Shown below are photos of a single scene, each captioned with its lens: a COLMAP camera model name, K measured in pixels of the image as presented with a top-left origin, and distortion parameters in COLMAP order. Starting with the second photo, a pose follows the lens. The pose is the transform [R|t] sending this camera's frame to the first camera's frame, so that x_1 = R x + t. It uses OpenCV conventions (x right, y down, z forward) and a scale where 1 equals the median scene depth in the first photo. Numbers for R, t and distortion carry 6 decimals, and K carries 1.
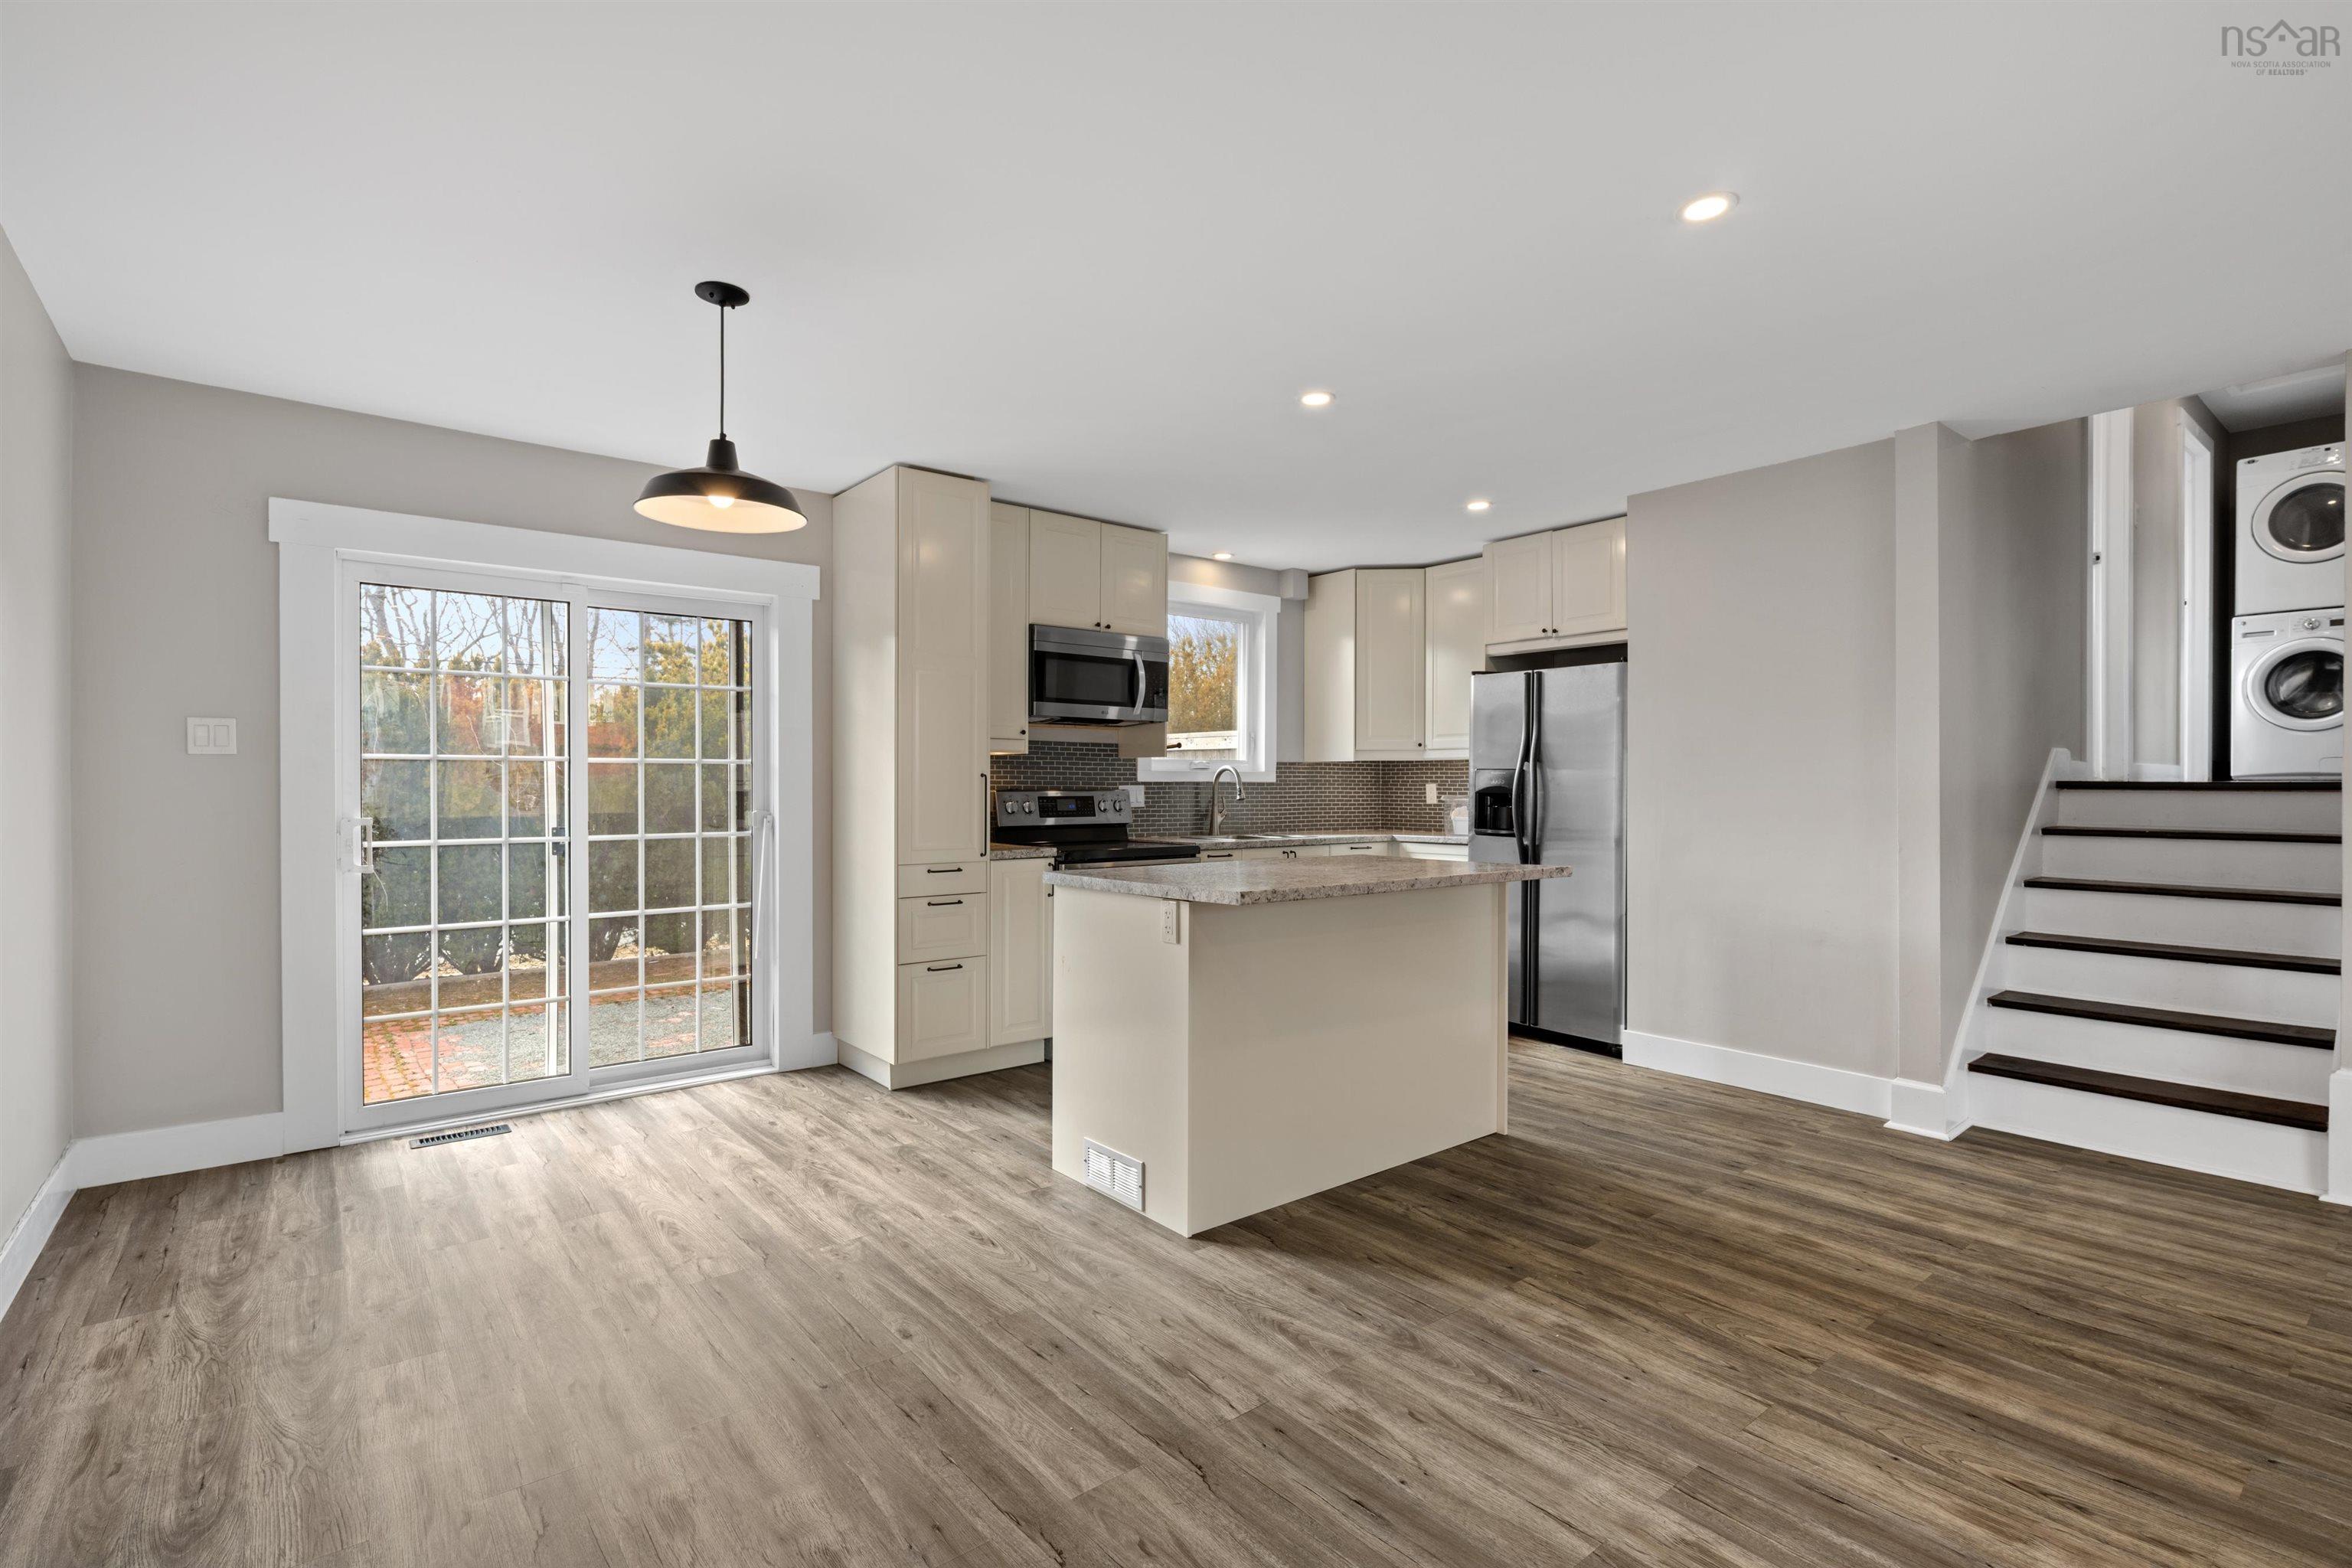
lens RADIAL K [[1087.6, 0, 1177.1], [0, 1087.6, 792.7], [0, 0, 1]] dist [-0.001819, 0.000228]
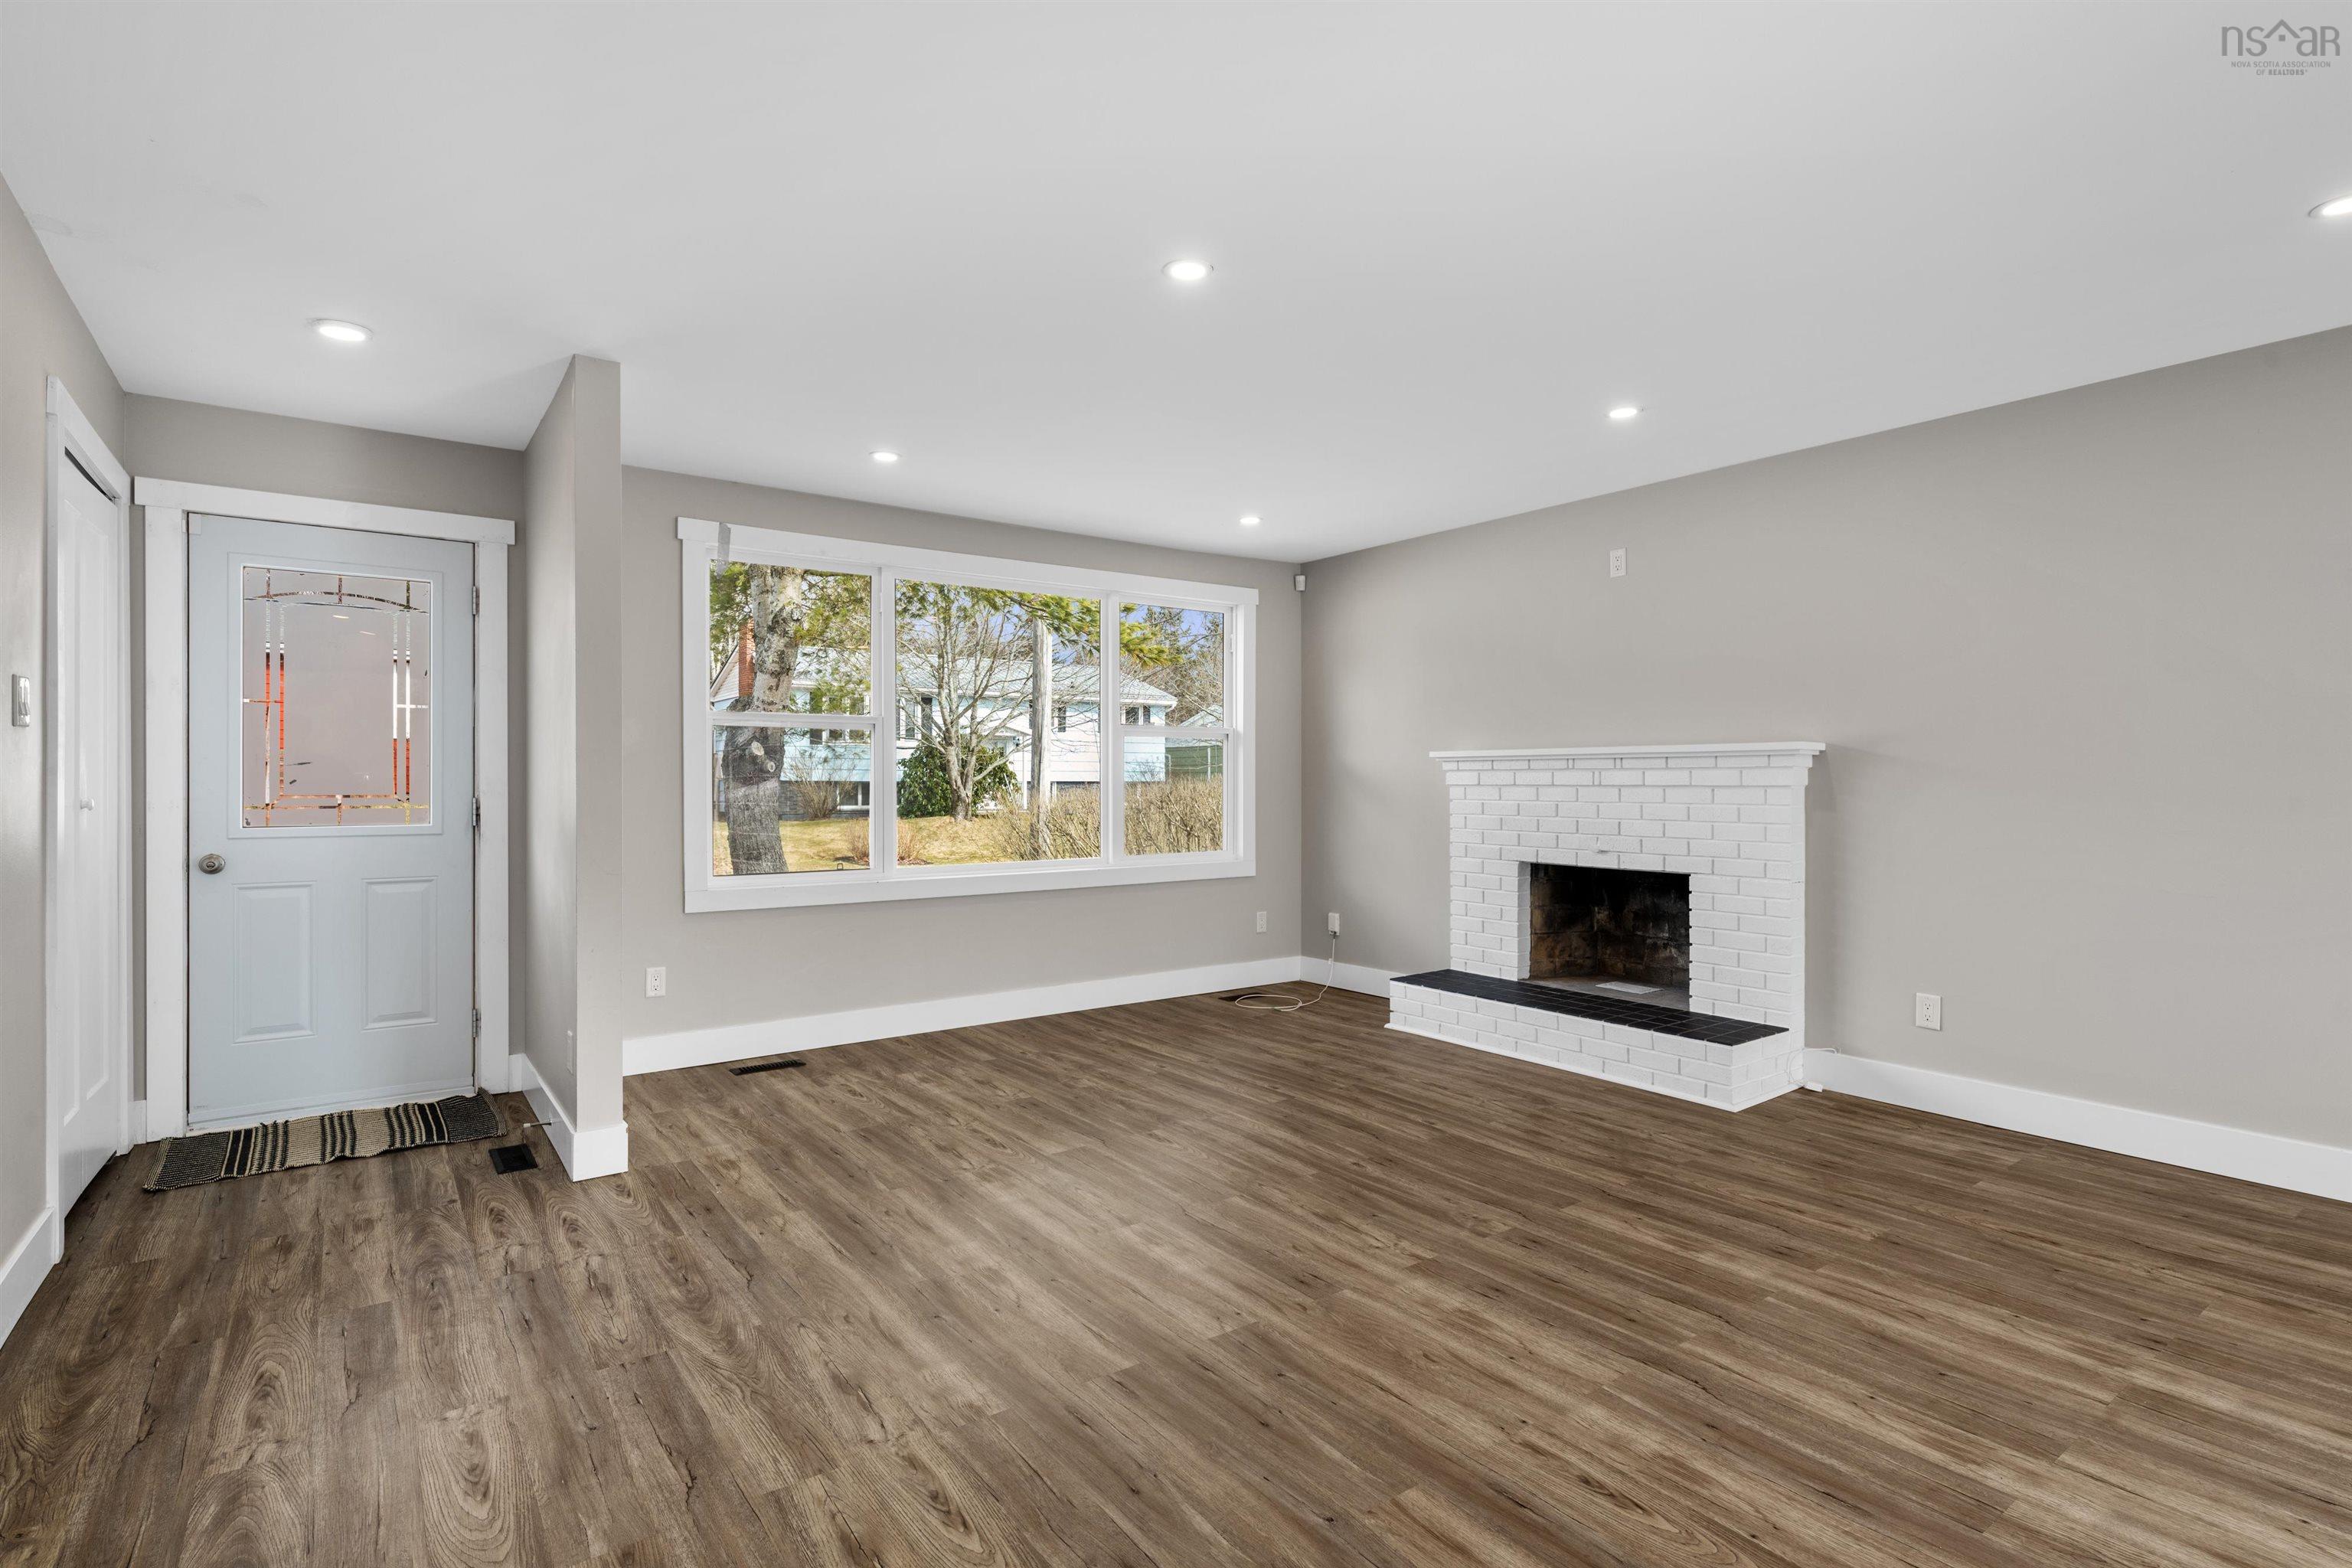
lens RADIAL K [[1136.2, 0, 1185.4], [0, 1136.2, 782.2], [0, 0, 1]] dist [-0.000215, 0.000196]
pose [[-0.999116, -0.000460, 0.042031, 0.471769], [-0.000238, 0.999986, 0.005294, -0.001591], [-0.042033, 0.005279, -0.999102, 0.843065]]
